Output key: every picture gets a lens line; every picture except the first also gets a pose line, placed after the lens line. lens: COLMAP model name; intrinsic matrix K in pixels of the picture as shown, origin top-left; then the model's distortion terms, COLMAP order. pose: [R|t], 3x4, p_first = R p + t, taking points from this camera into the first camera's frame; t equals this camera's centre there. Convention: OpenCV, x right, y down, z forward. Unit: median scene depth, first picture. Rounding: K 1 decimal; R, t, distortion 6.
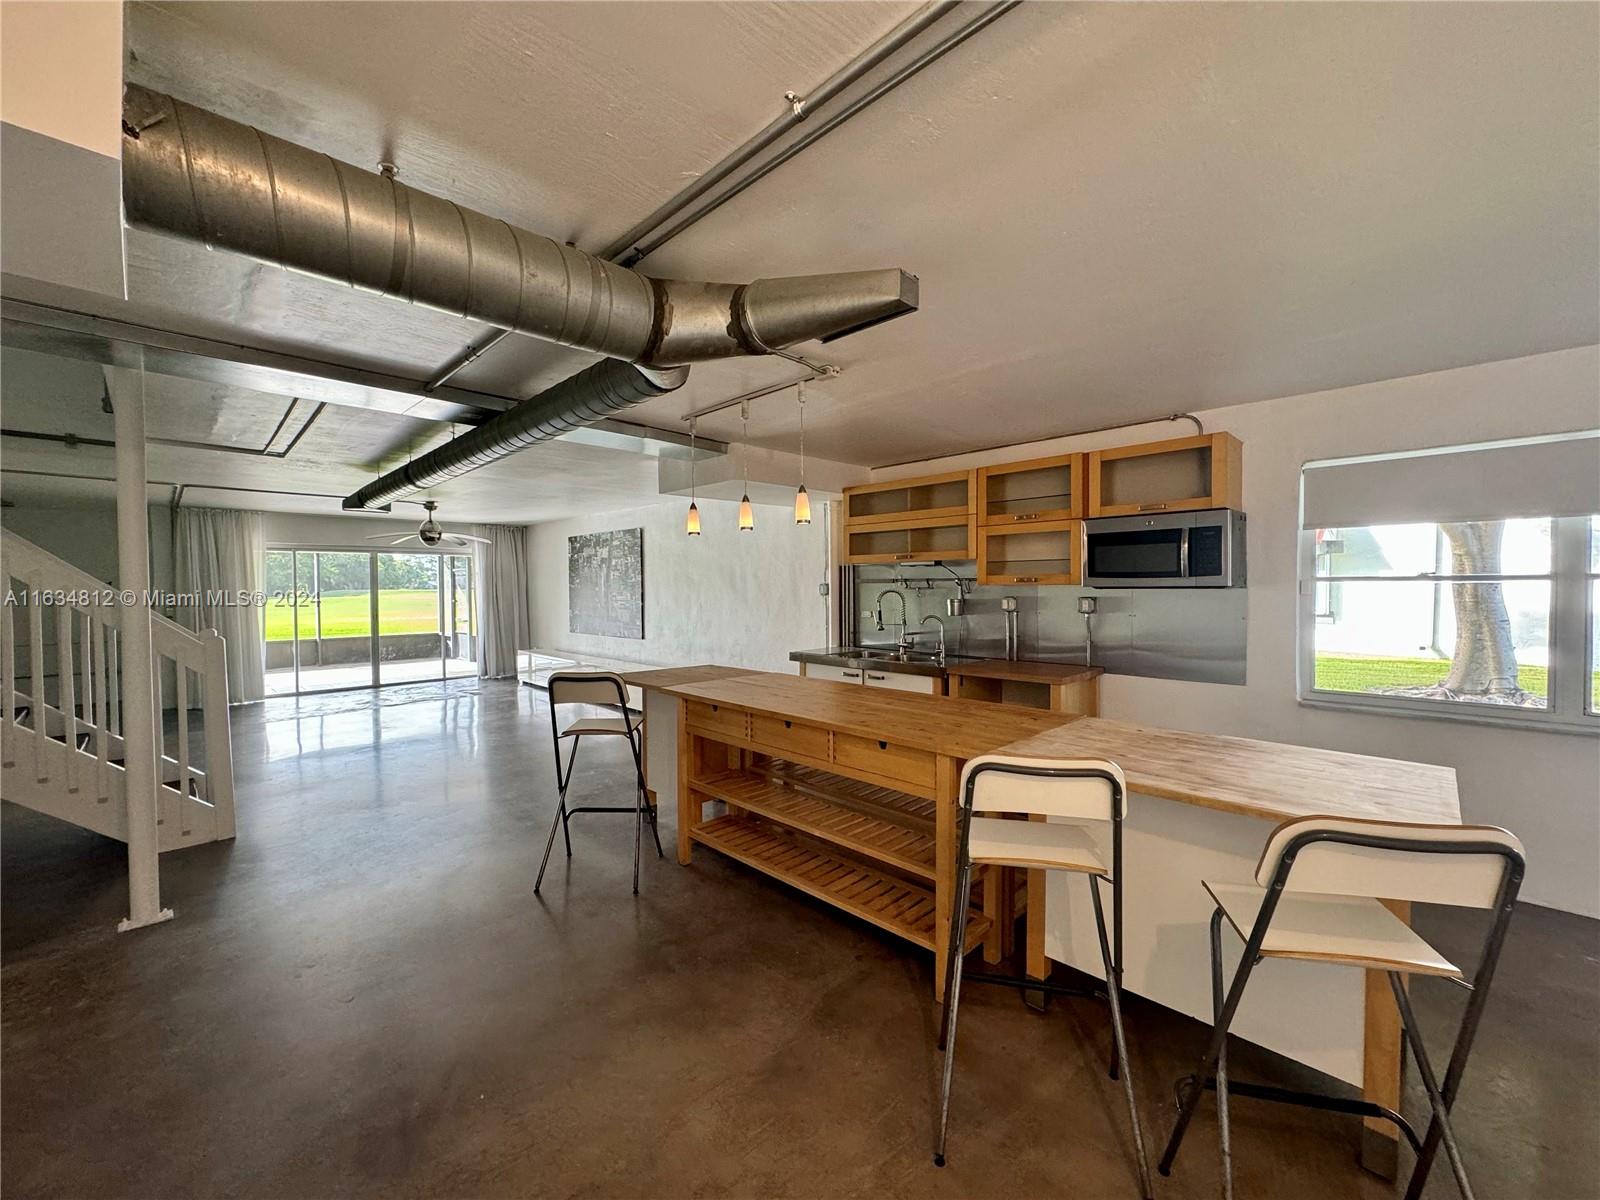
lens RADIAL K [[644.0, 0, 800.0], [0, 644.0, 600.0], [0, 0, 1]] dist [-0.002268, 0.000165]
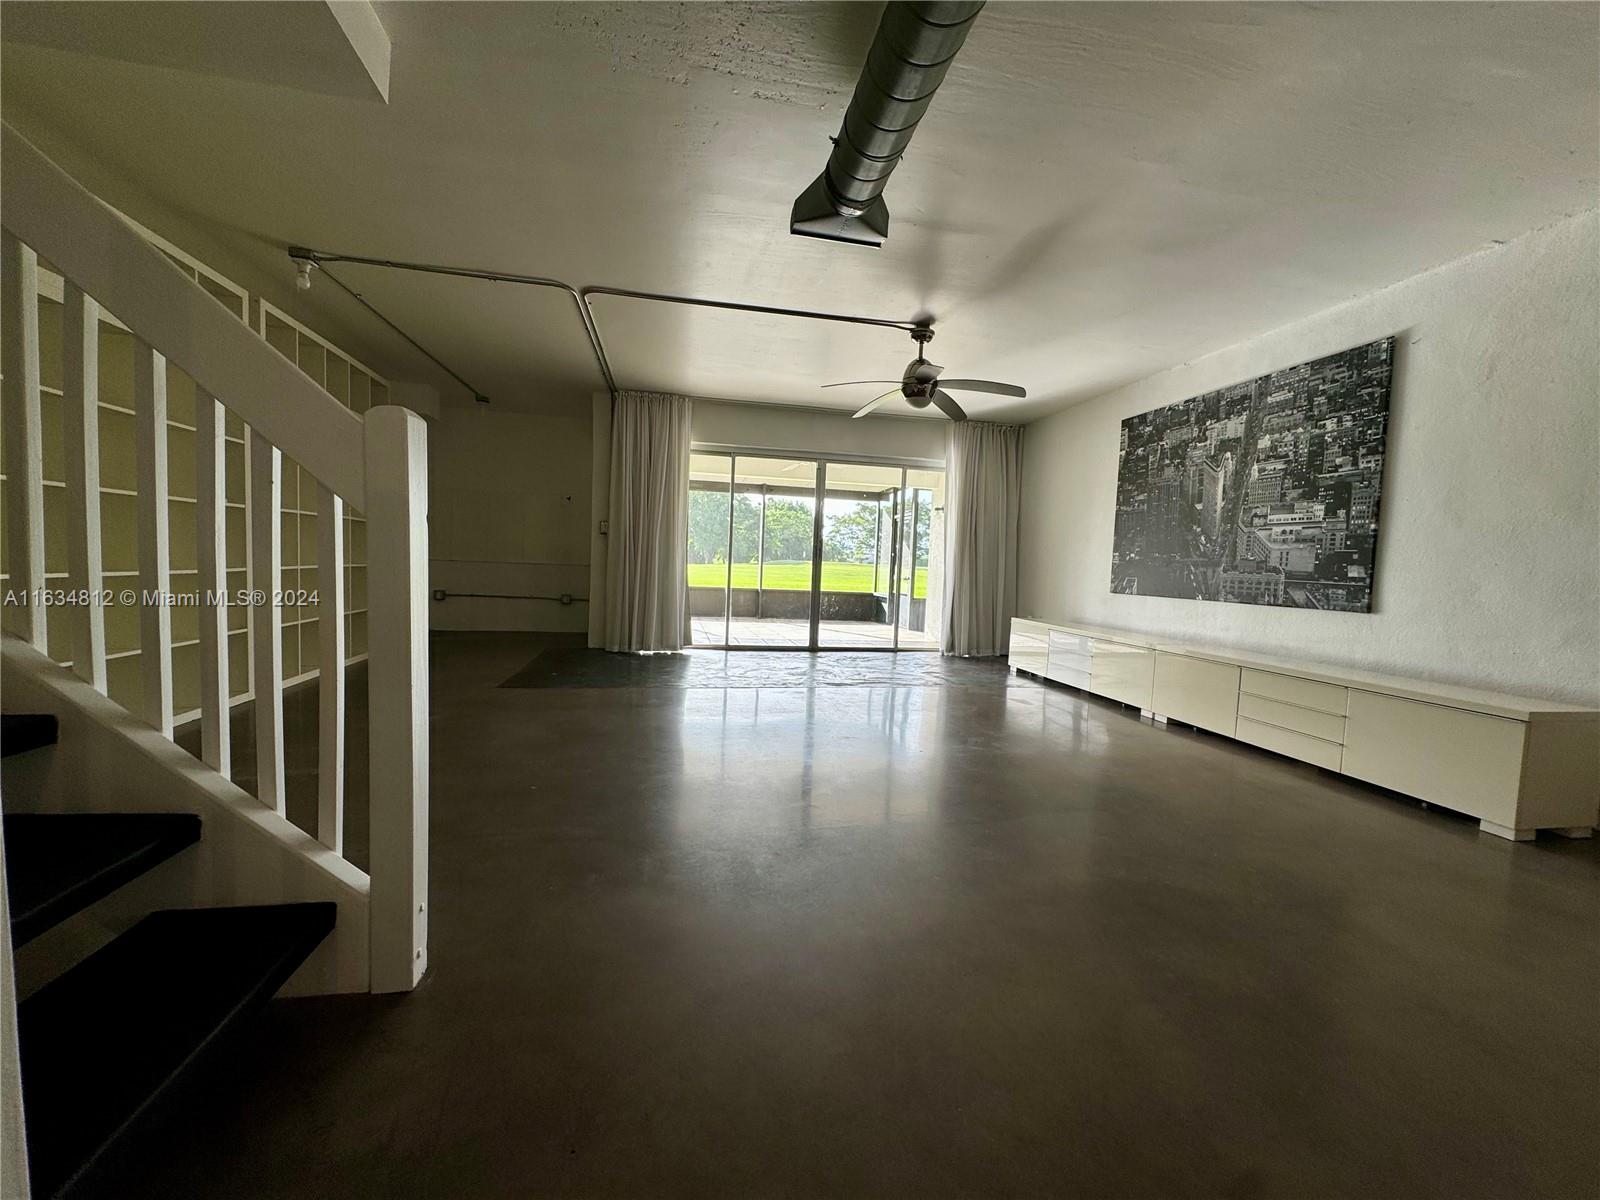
lens RADIAL K [[647.5, 0, 821.2], [0, 647.5, 604.6], [0, 0, 1]] dist [-0.000412, 0.000017]
pose [[0.844610, 0.075664, -0.530009, -0.274200], [-0.058358, 0.997075, 0.049345, 0.047942], [0.532193, -0.010747, 0.846555, 0.394819]]
